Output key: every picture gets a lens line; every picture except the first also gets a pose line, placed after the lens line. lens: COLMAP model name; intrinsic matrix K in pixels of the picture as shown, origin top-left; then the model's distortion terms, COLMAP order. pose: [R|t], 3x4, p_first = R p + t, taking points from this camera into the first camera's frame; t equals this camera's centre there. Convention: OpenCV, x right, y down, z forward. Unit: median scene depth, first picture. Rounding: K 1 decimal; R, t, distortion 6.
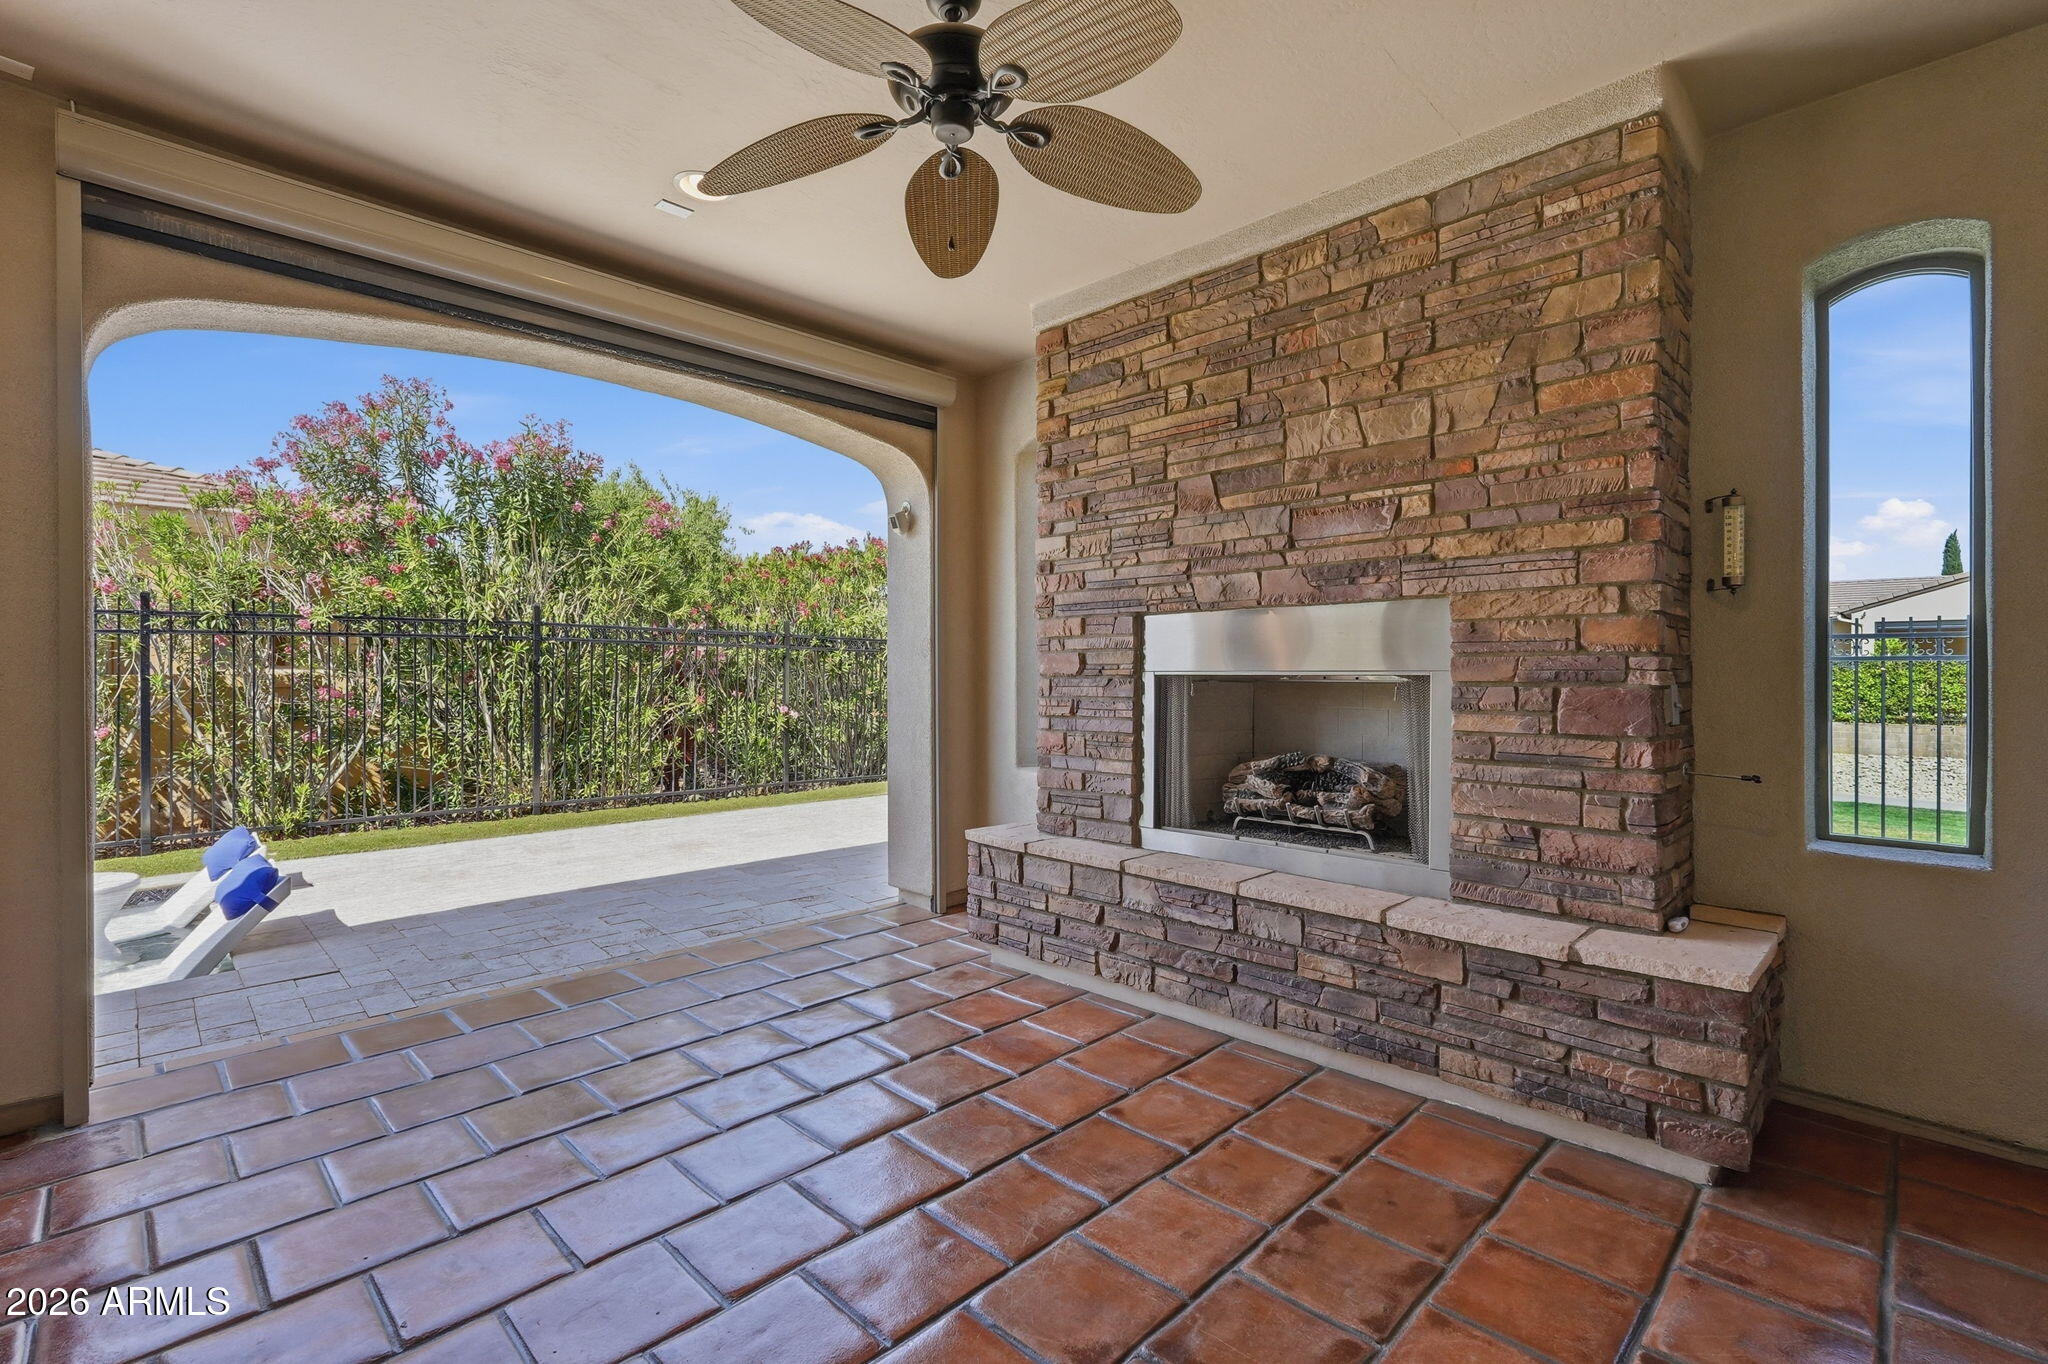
lens RADIAL K [[935.5, 0, 1013.5], [0, 935.5, 675.3], [0, 0, 1]] dist [-0.000439, 0.000044]
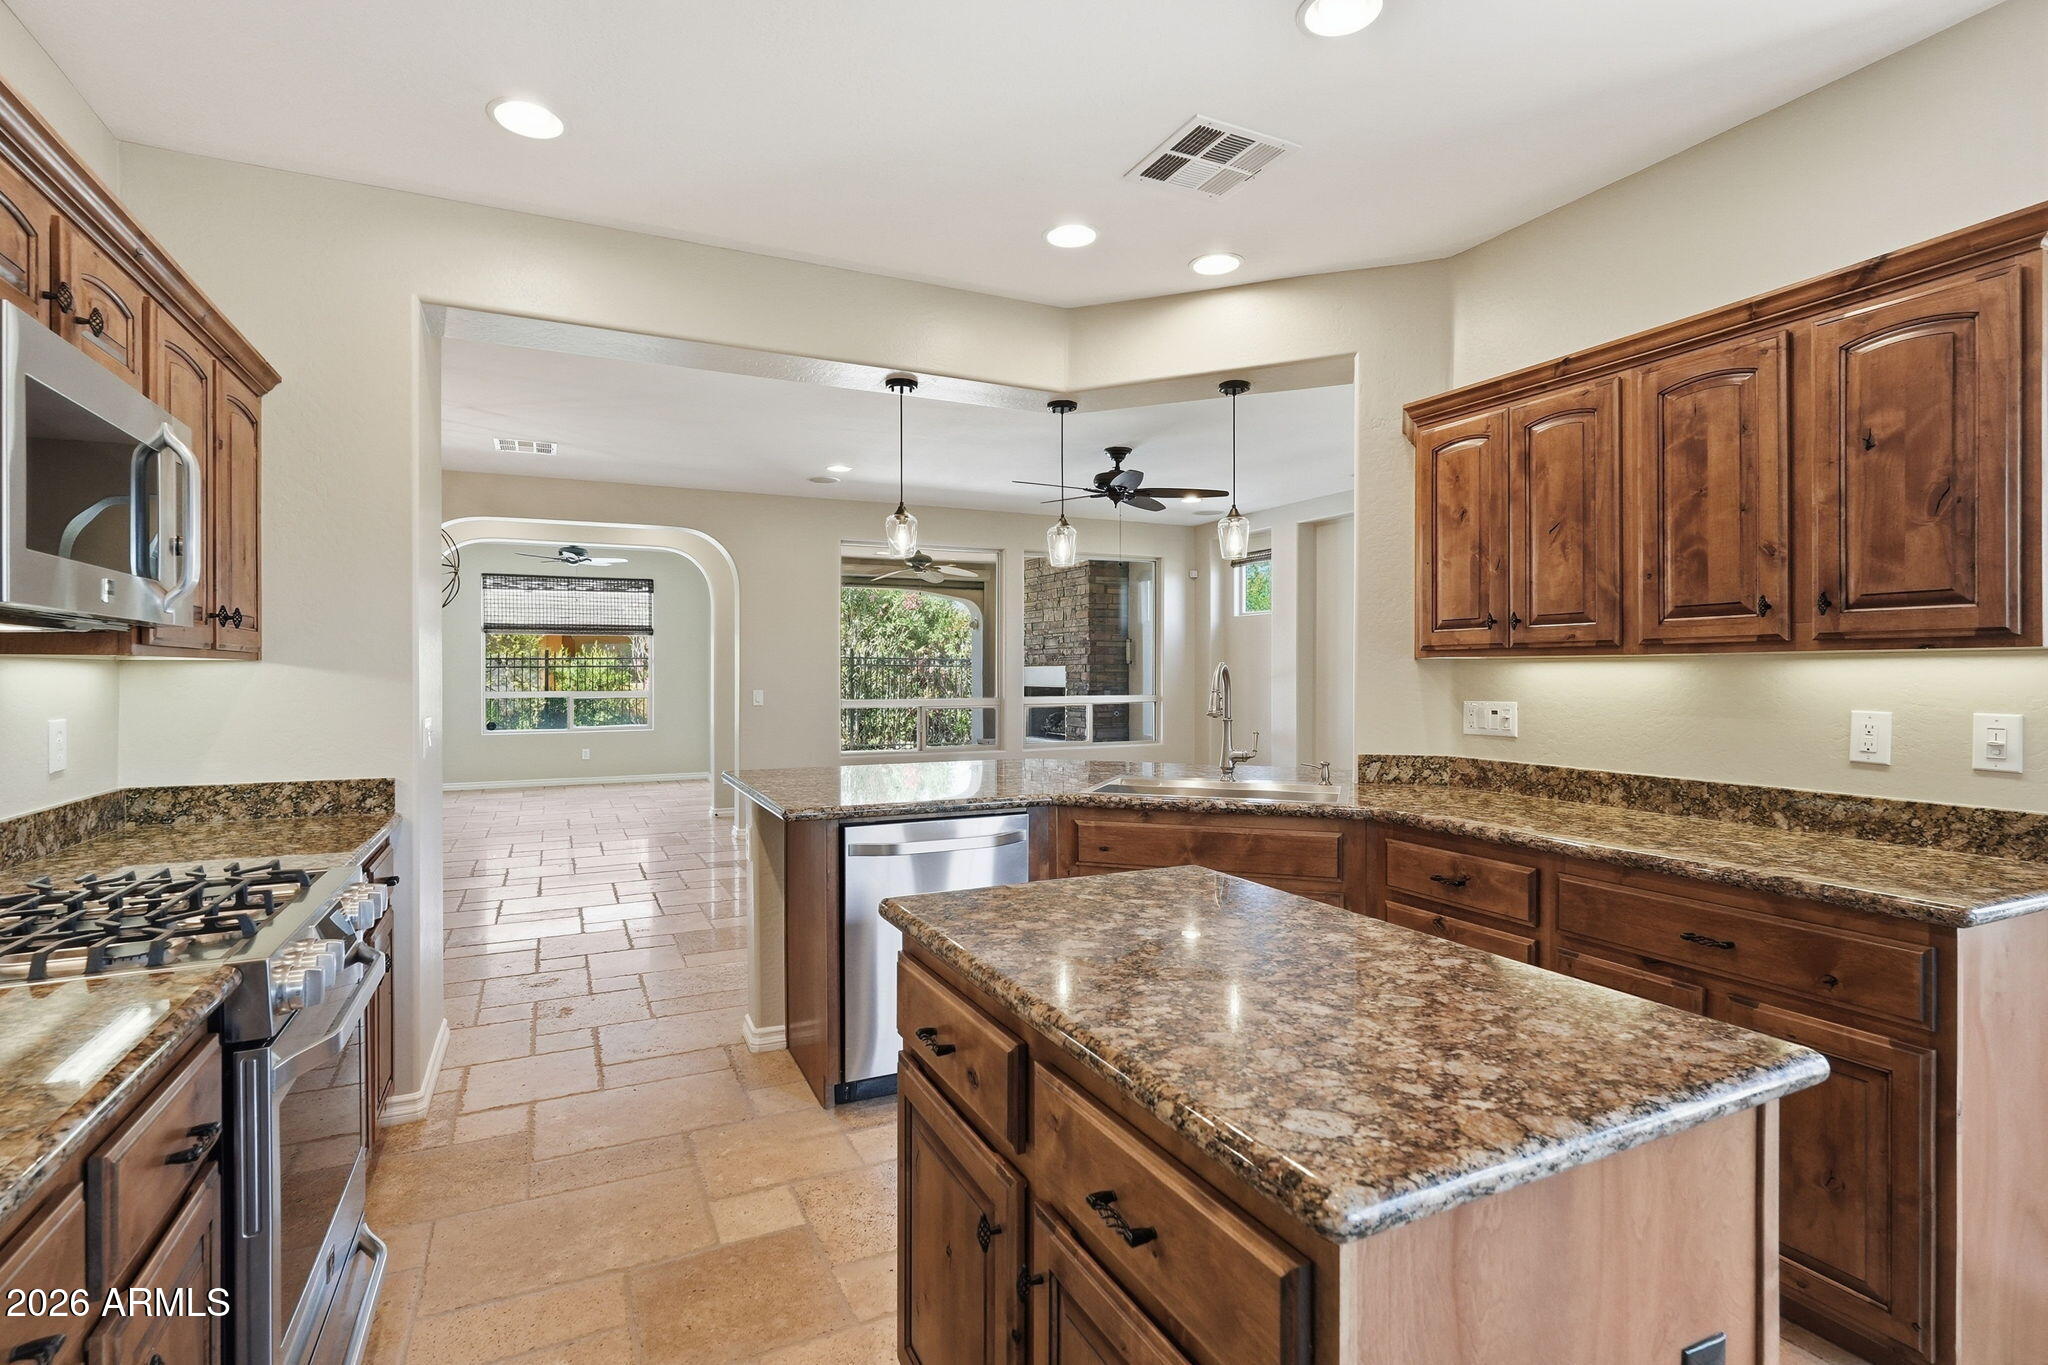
lens RADIAL K [[975.0, 0, 1024.0], [0, 975.0, 682.5], [0, 0, 1]] dist [0.000042, 0.000089]
pose [[0.947744, 0.006575, -0.318963, 0.497648], [-0.005086, 0.999972, 0.005503, -0.012866], [0.318991, -0.003593, 0.947751, -0.852152]]
